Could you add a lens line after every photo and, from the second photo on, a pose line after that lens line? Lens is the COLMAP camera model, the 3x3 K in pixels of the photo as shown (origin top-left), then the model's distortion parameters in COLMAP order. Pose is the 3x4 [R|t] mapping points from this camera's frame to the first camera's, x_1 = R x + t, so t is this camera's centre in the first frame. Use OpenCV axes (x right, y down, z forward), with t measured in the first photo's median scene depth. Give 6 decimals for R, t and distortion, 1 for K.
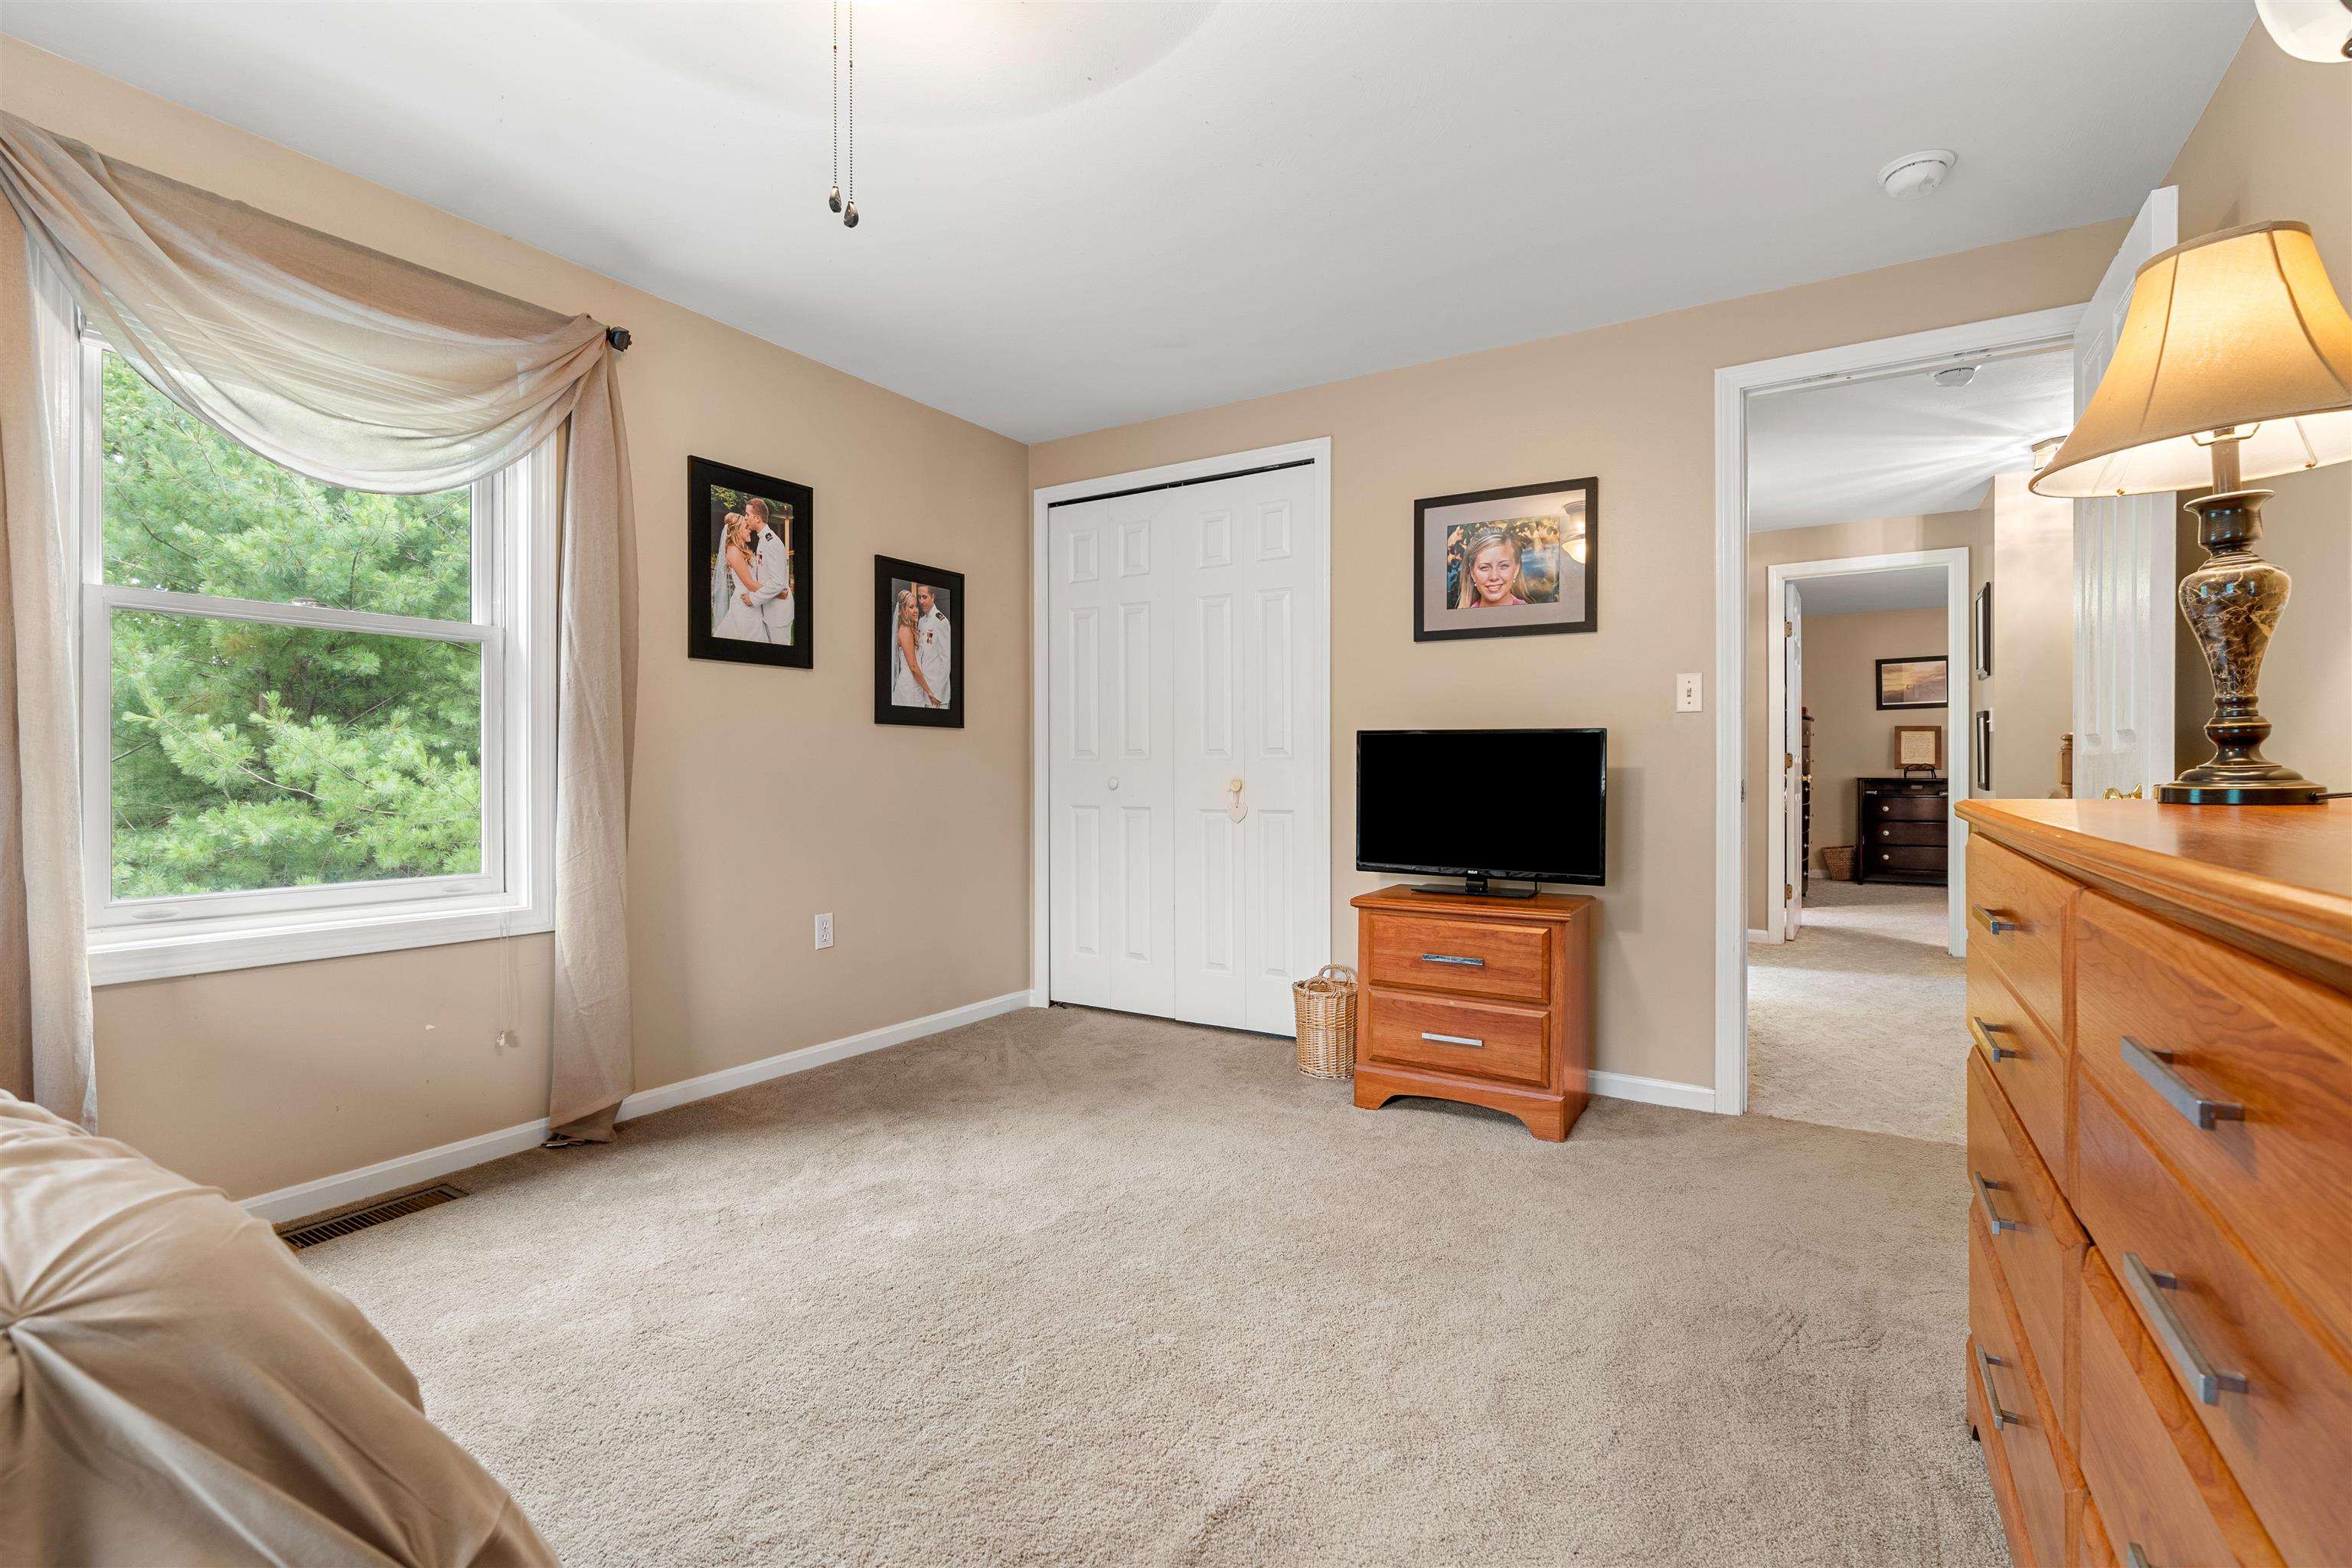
lens RADIAL K [[1037.1, 0, 1171.4], [0, 1037.1, 777.9], [0, 0, 1]] dist [-0.027982, 0.000027]
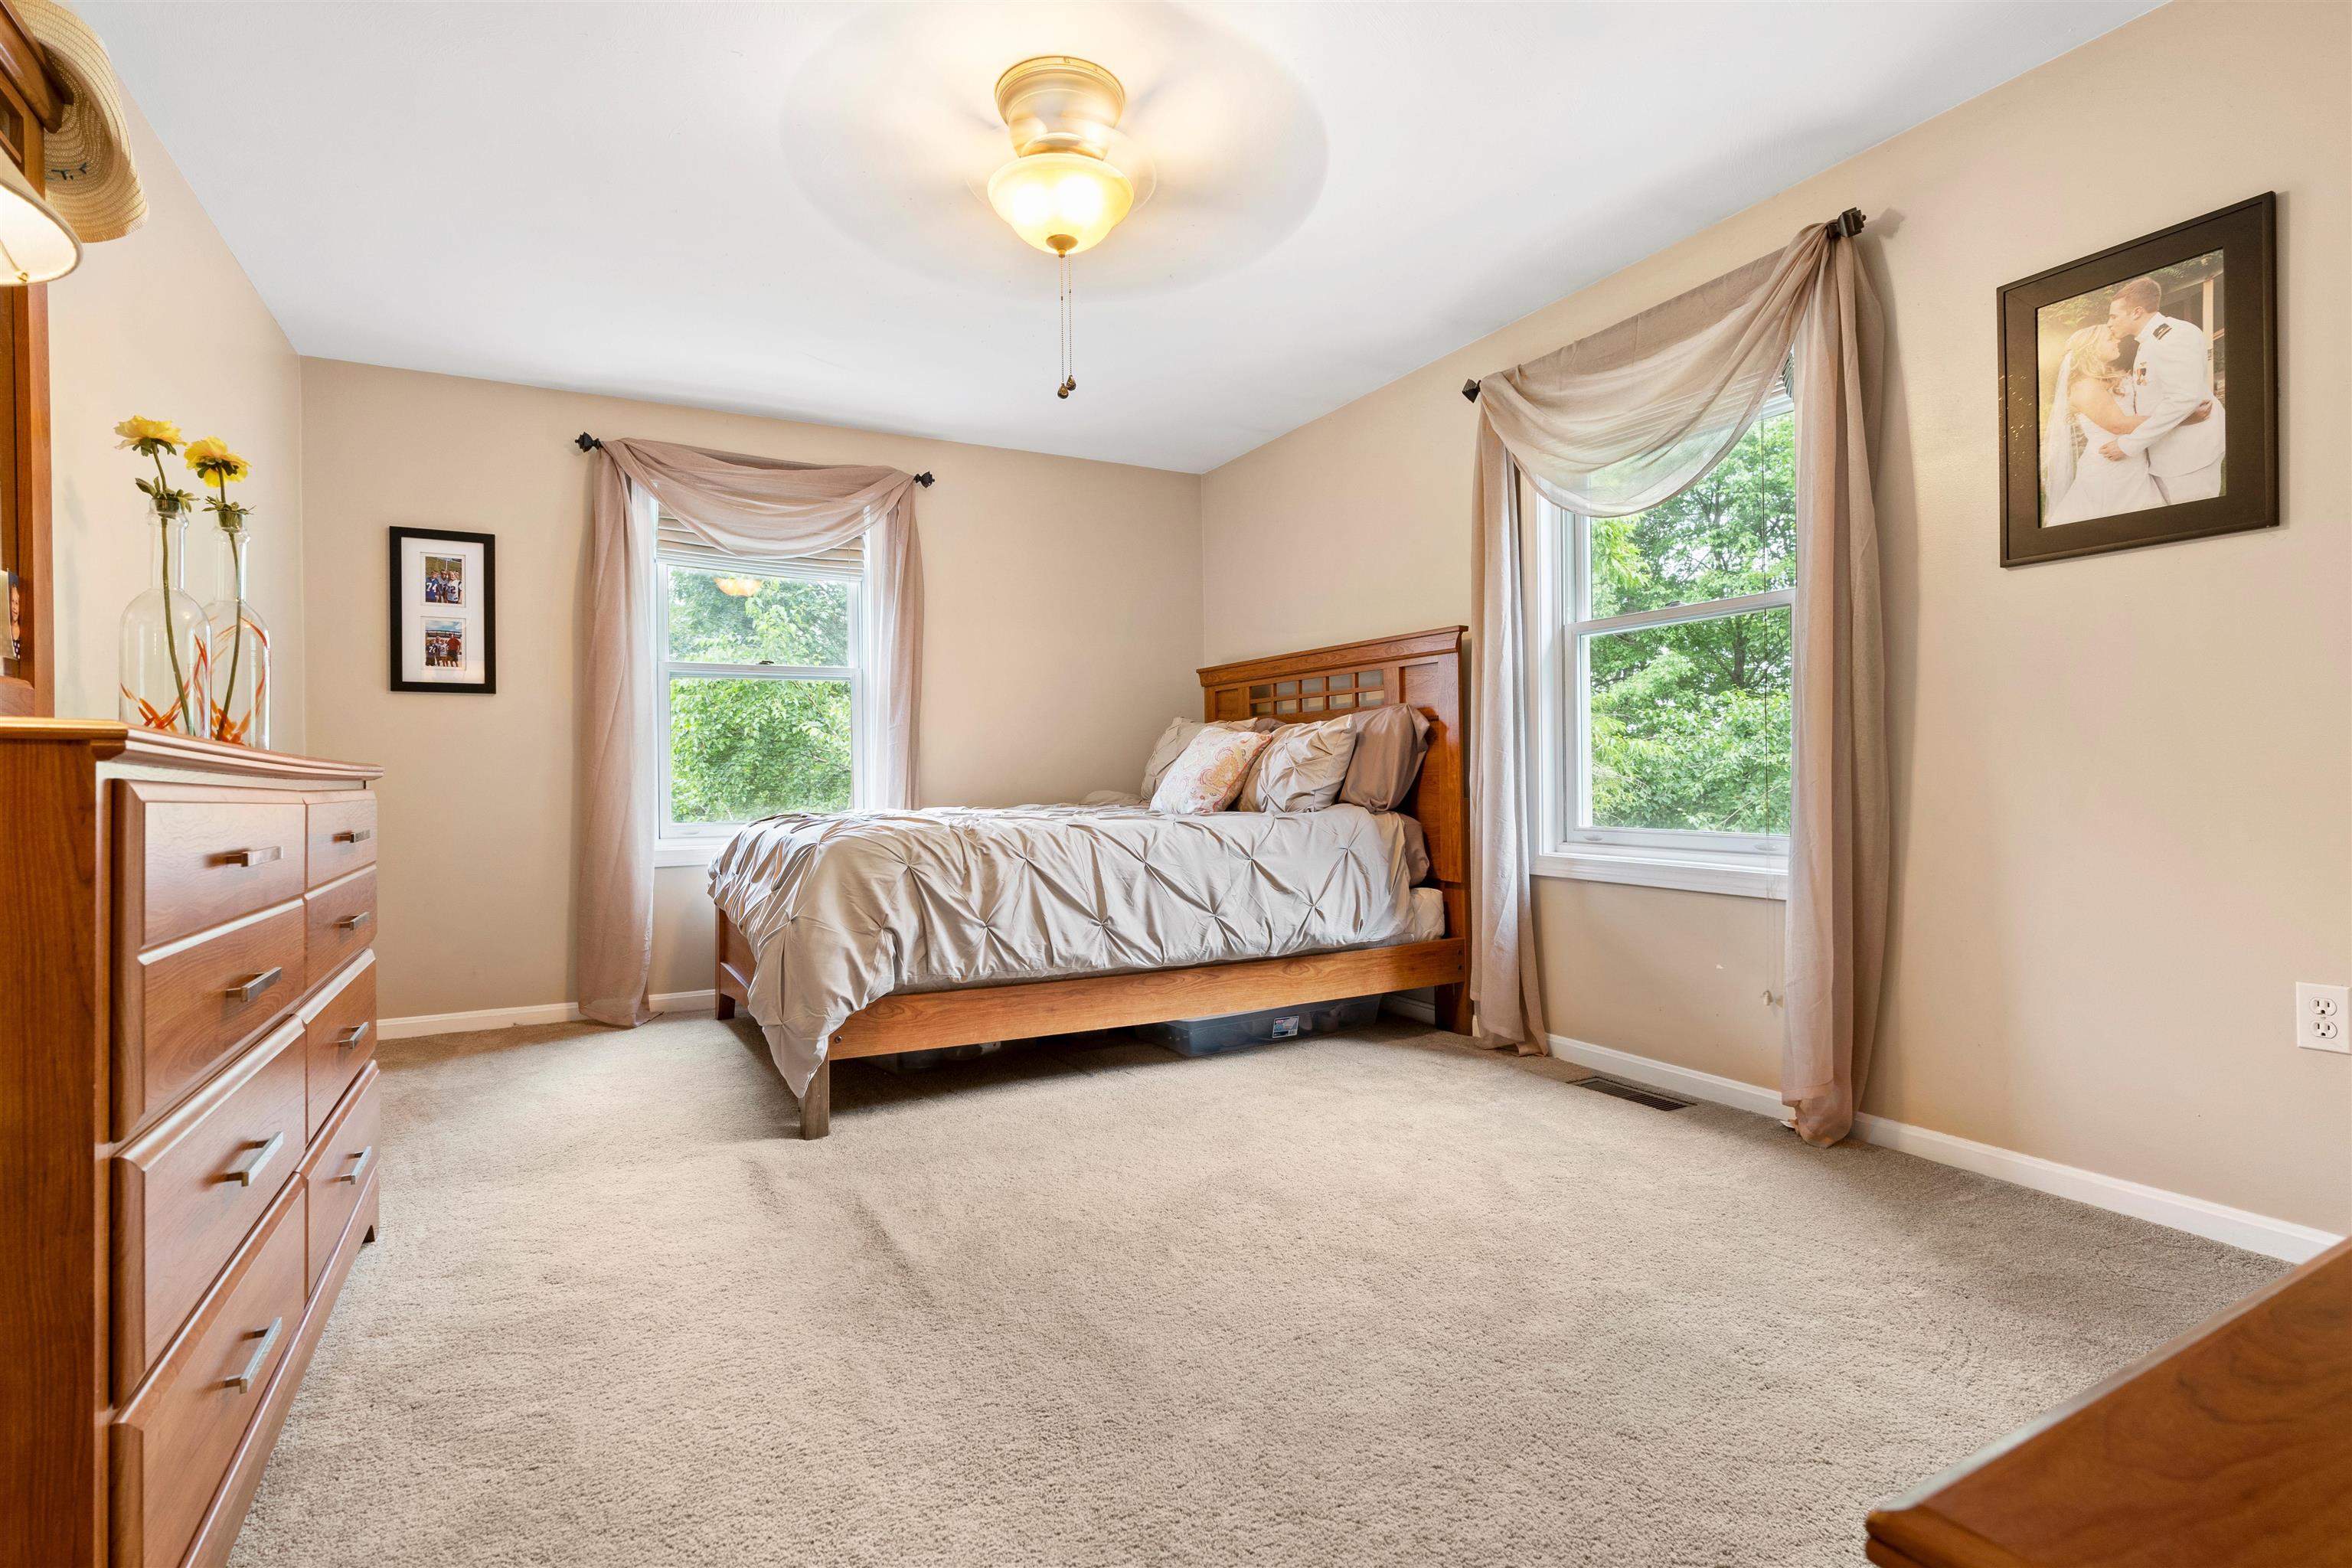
lens RADIAL K [[1079.3, 0, 1177.7], [0, 1079.3, 758.1], [0, 0, 1]] dist [-0.001760, -0.000236]
pose [[-0.479254, -0.002278, -0.877673, 0.457707], [0.011230, 0.999899, -0.008727, 0.016762], [0.877604, -0.014039, -0.479180, 0.819567]]
